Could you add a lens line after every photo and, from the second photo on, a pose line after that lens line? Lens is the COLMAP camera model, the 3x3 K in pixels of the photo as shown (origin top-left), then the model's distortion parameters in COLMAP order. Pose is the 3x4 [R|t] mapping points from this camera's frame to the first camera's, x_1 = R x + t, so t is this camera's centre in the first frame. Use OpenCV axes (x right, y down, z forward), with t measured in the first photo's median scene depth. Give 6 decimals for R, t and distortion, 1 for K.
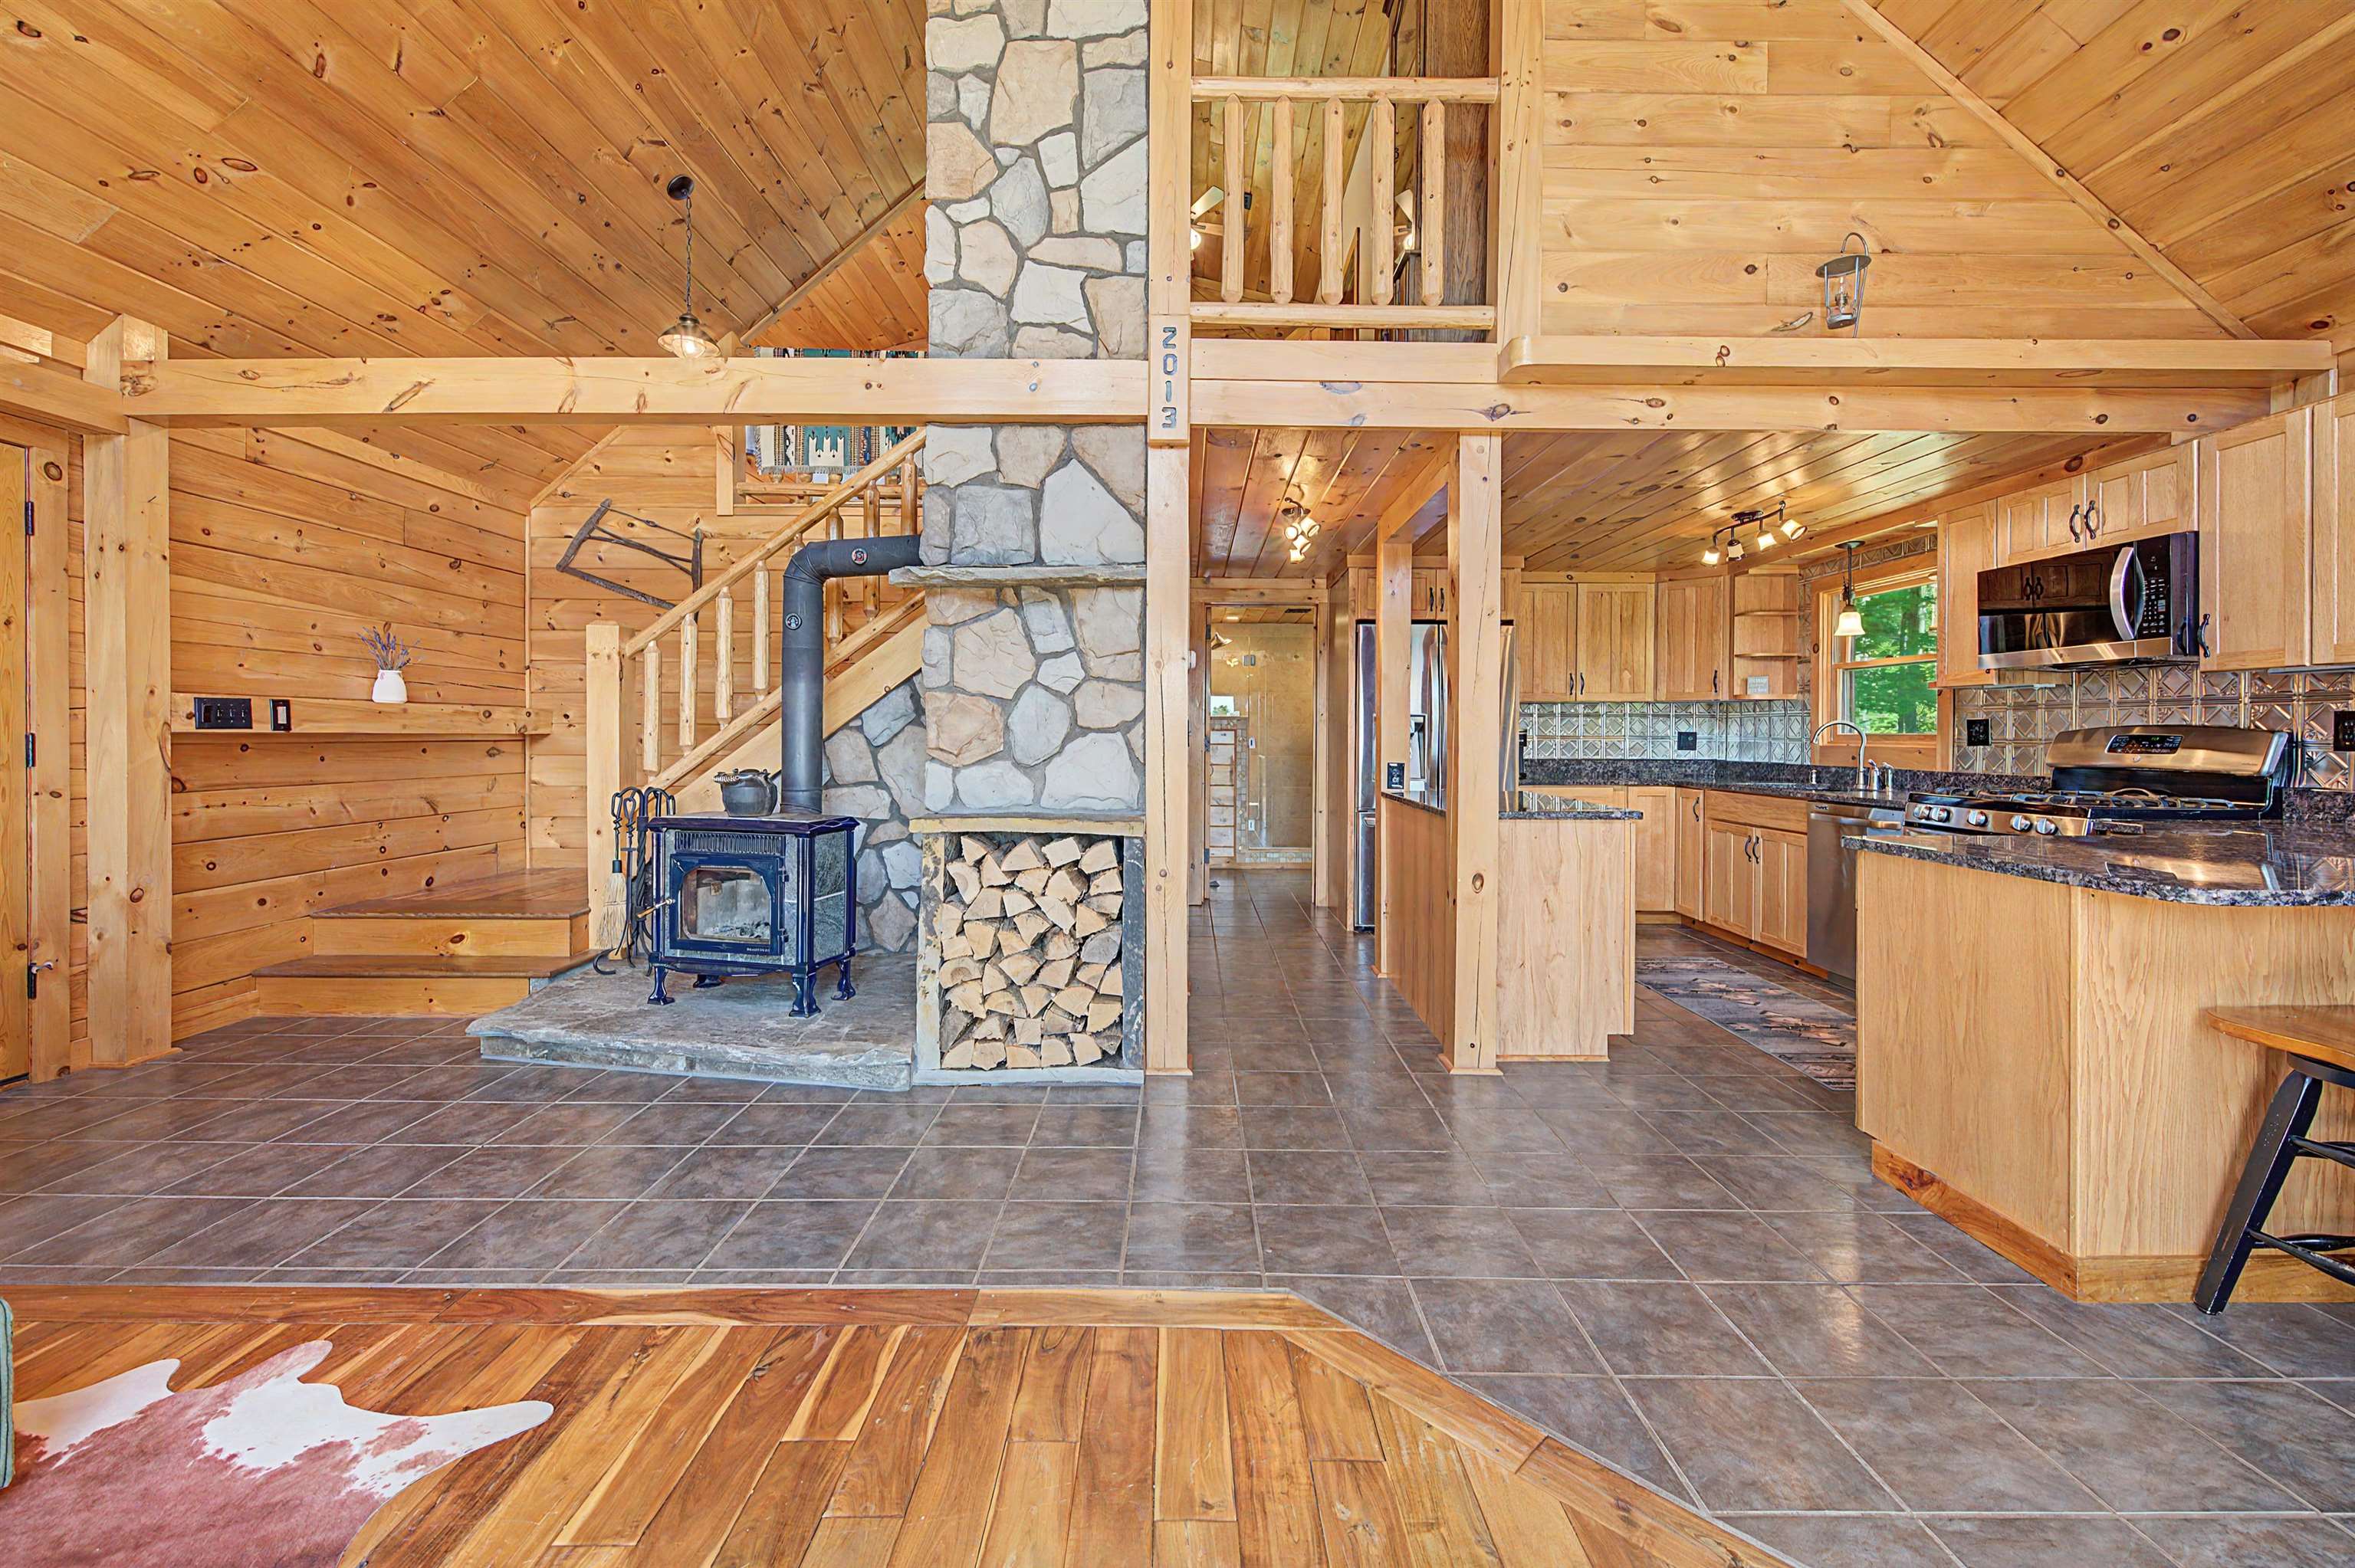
lens RADIAL K [[945.1, 0, 1179.9], [0, 945.1, 741.5], [0, 0, 1]] dist [0.004565, -0.002468]
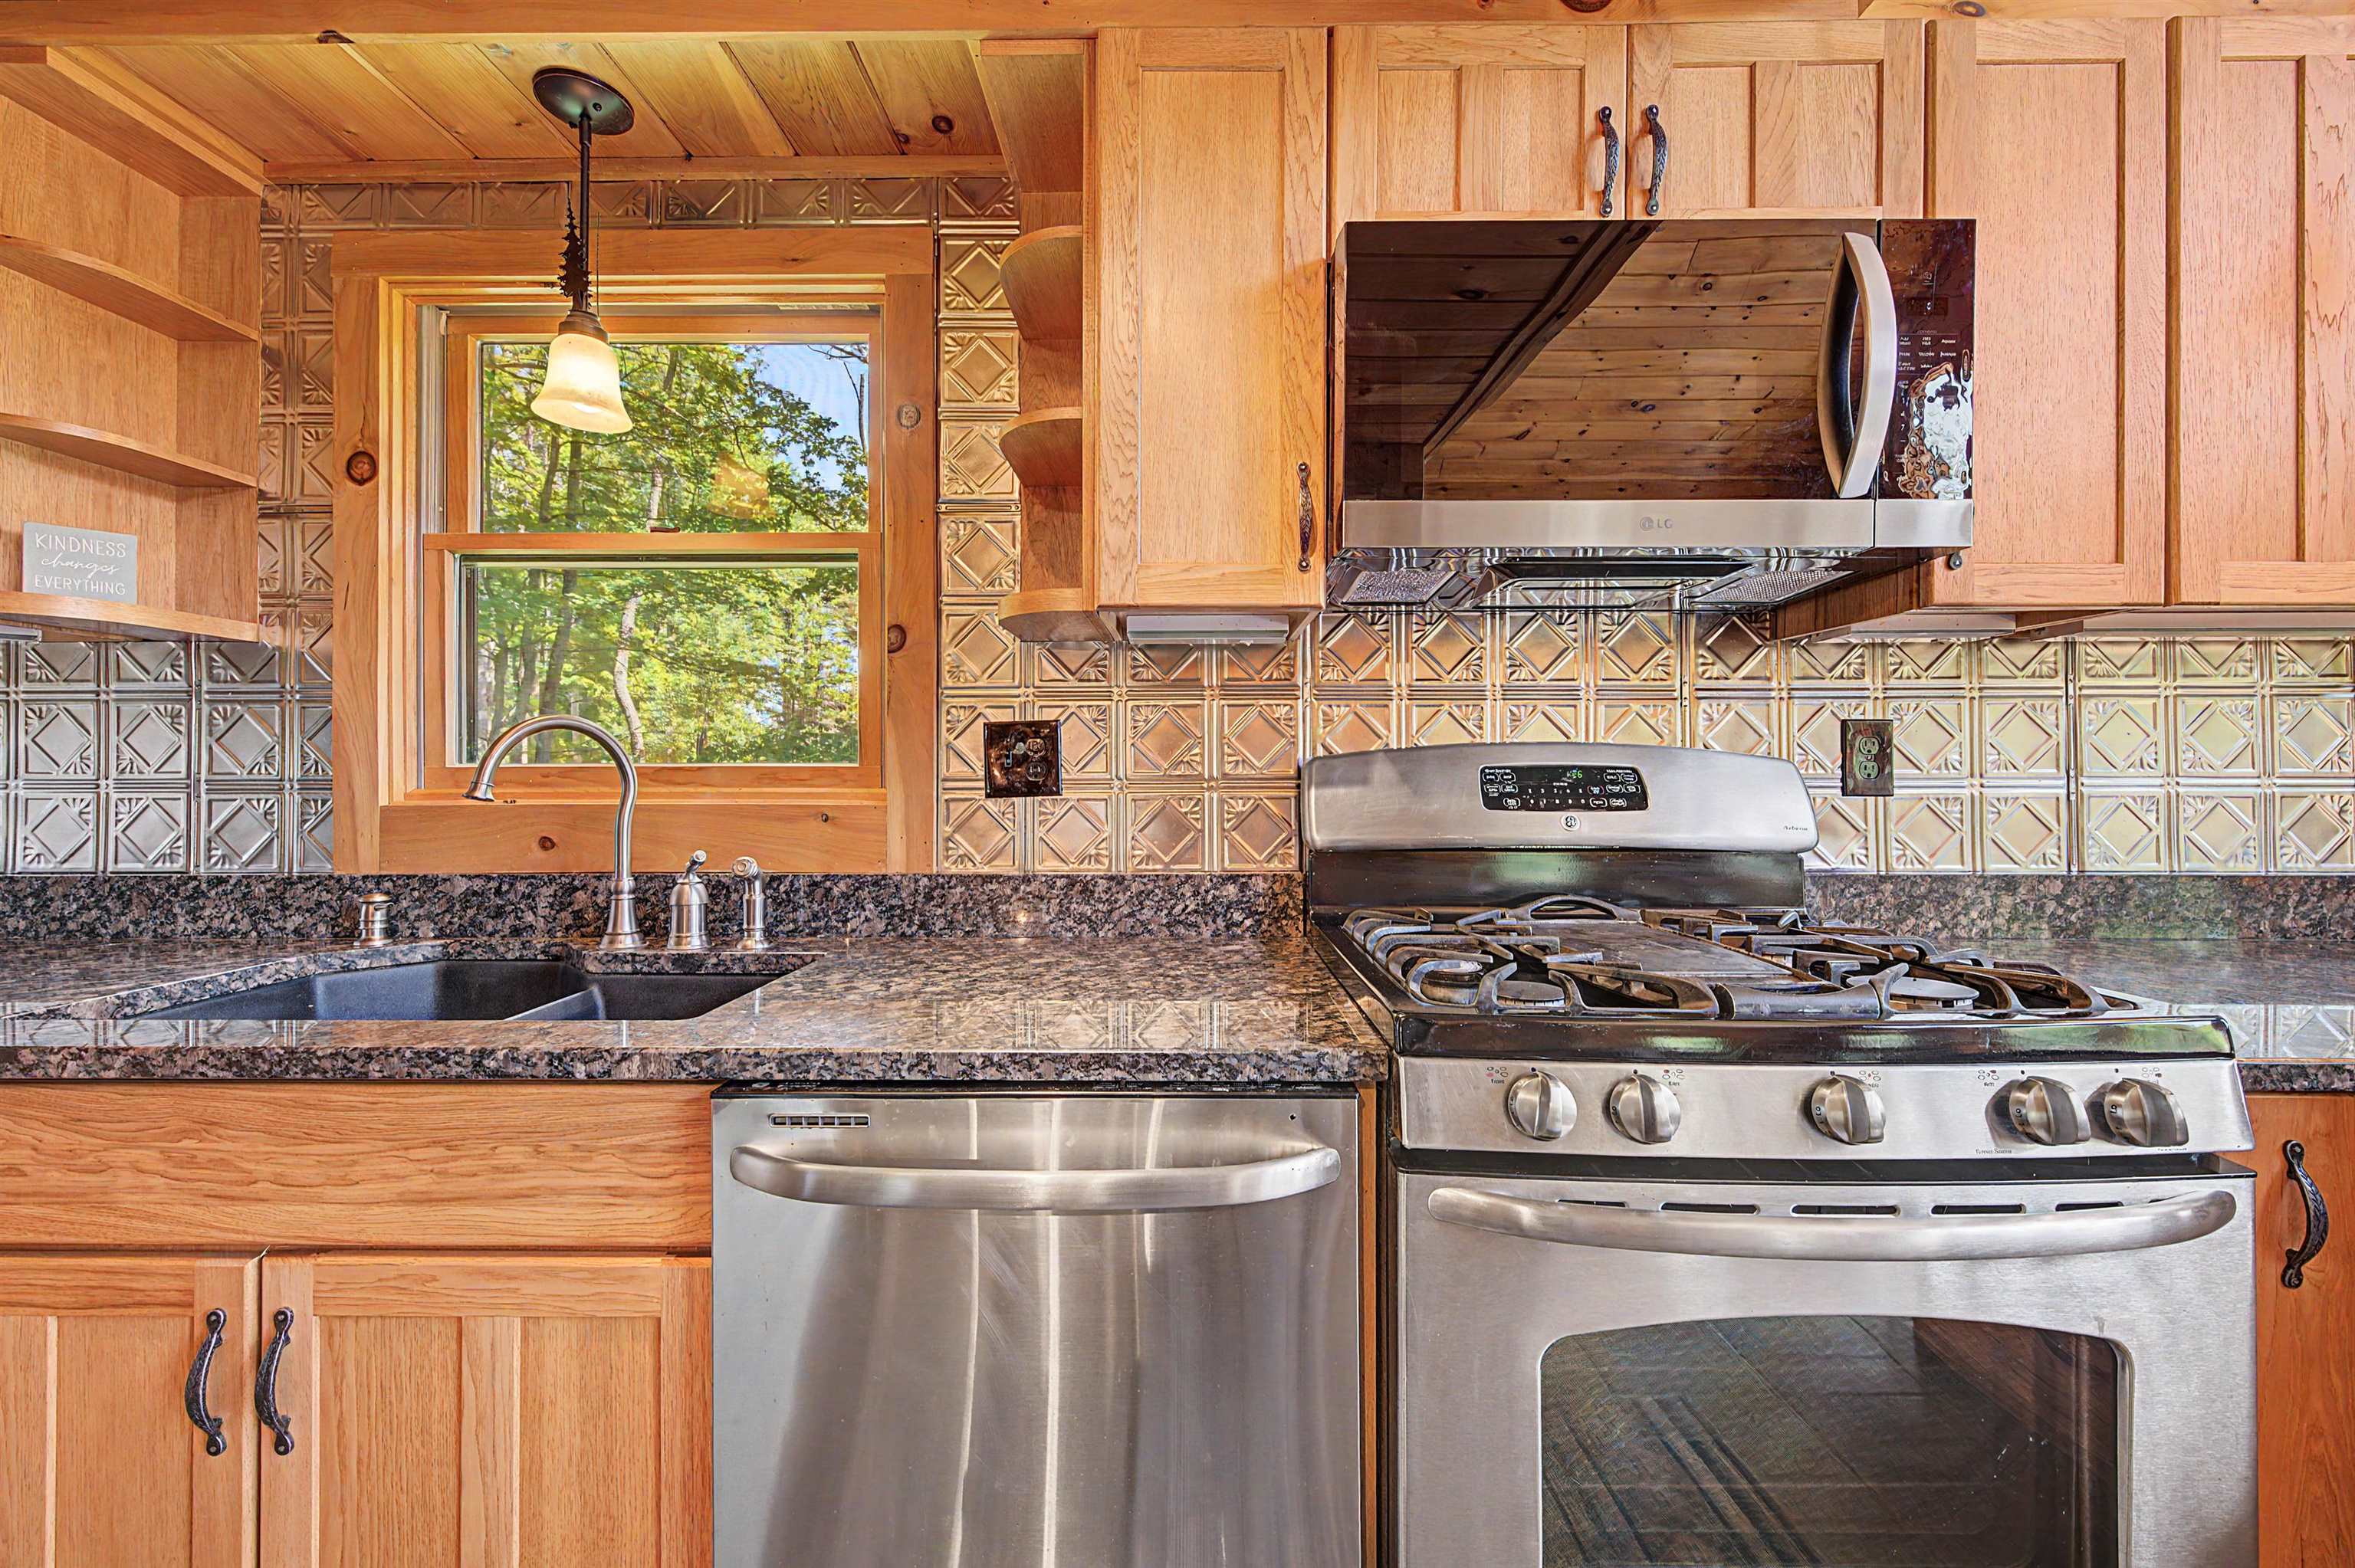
lens RADIAL K [[933.3, 0, 1176.7], [0, 933.3, 766.6], [0, 0, 1]] dist [0.002781, -0.000937]
pose [[-0.001189, -0.005065, 0.999986, 0.646875], [0.011104, 0.999925, 0.005078, -0.009747], [-0.999938, 0.011110, -0.001133, 1.249997]]
